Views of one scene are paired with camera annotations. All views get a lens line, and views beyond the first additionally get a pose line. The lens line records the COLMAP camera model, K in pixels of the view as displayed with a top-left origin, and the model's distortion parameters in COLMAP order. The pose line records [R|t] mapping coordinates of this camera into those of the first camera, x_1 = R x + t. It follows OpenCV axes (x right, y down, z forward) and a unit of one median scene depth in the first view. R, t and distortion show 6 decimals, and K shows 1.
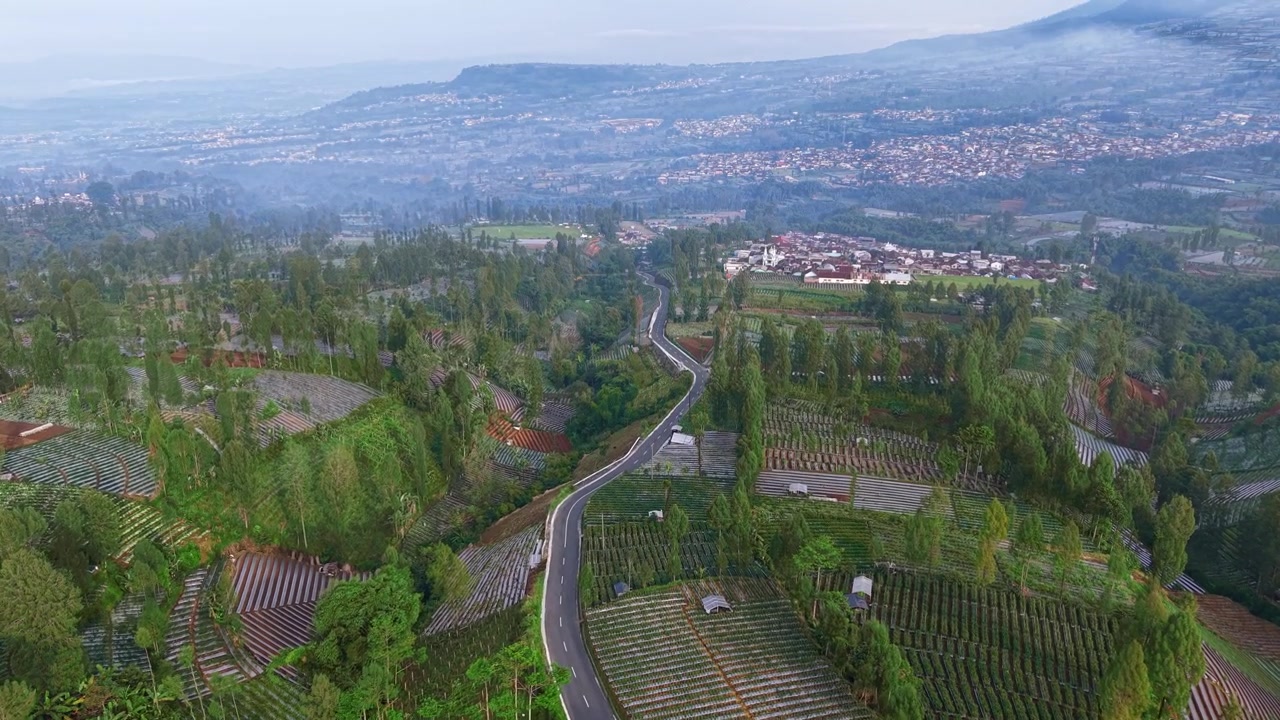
lens RADIAL K [[975.4, 0, 640.0], [0, 975.4, 360.0], [0, 0, 1]] dist [-0.012002, 0.039896]
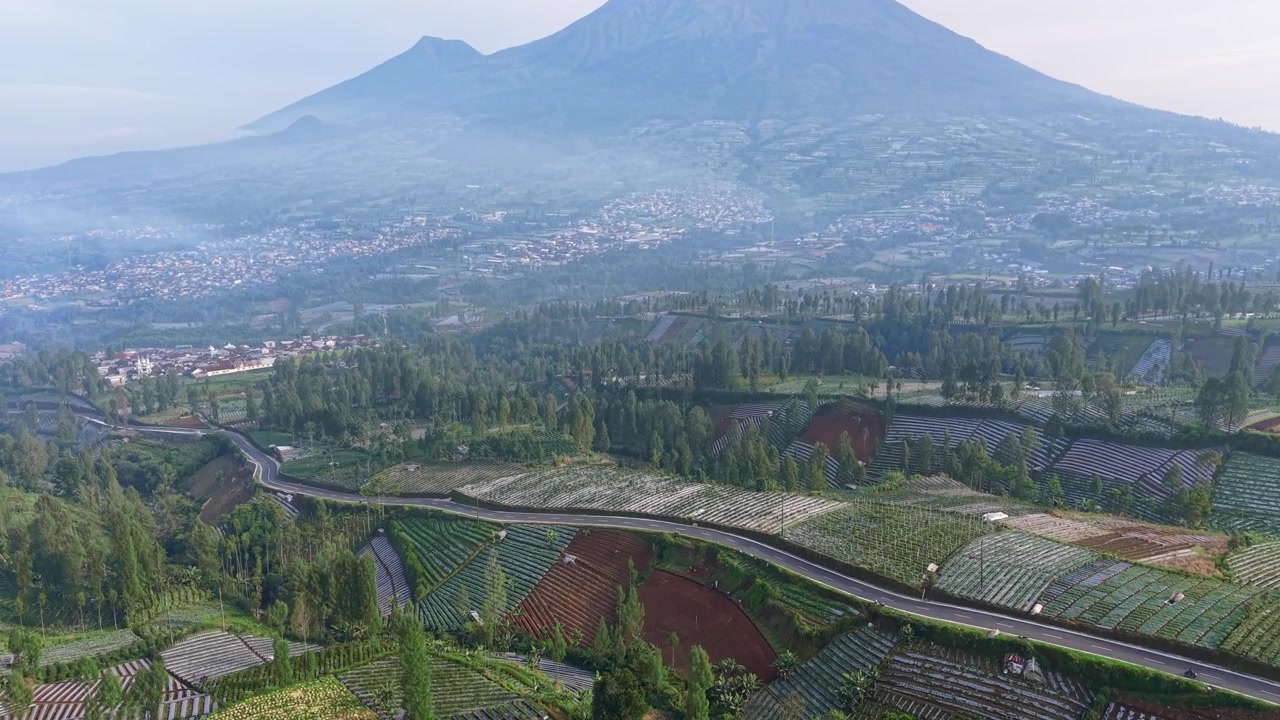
lens RADIAL K [[975.4, 0, 640.0], [0, 975.4, 360.0], [0, 0, 1]] dist [-0.012002, 0.039896]
pose [[0.704542, -0.158720, 0.691685, -0.111743], [0.230655, 0.972966, -0.011676, 0.016623], [-0.671133, 0.167767, 0.722105, -0.106126]]
